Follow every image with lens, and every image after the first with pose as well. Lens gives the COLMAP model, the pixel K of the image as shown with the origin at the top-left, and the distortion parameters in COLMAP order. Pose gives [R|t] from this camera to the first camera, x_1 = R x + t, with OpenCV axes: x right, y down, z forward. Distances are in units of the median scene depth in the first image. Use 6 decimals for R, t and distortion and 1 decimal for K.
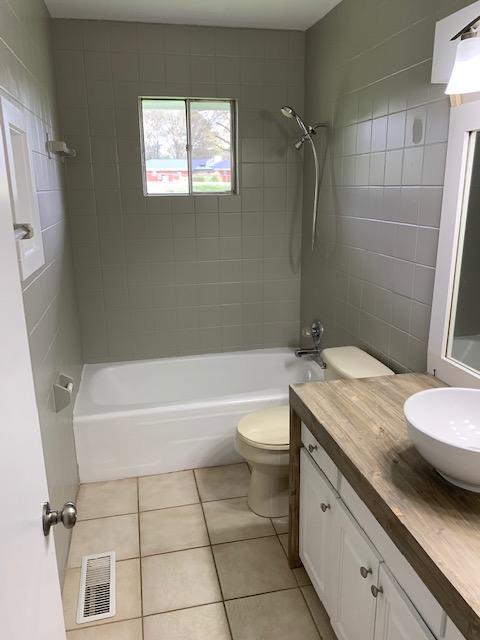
lens RADIAL K [[495.0, 0, 238.2], [0, 495.0, 321.0], [0, 0, 1]] dist [0.043796, -0.030165]
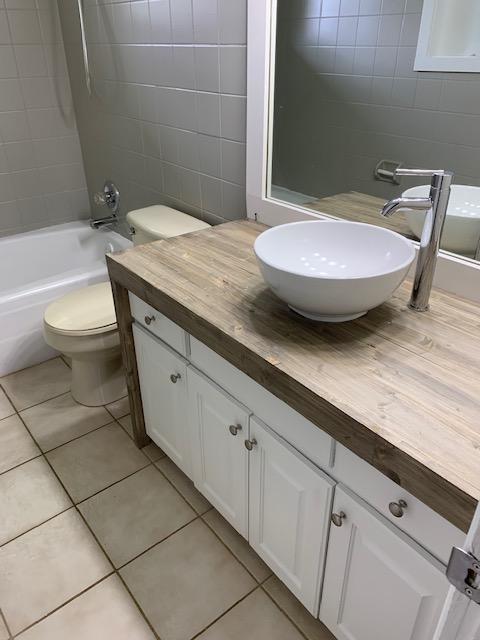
lens RADIAL K [[495.0, 0, 236.3], [0, 495.0, 313.8], [0, 0, 1]] dist [0.043796, -0.030165]
pose [[0.896987, -0.209524, 0.389247, -0.045405], [0.114814, 0.960743, 0.252570, 0.038854], [-0.426886, -0.181861, 0.885830, 0.148321]]
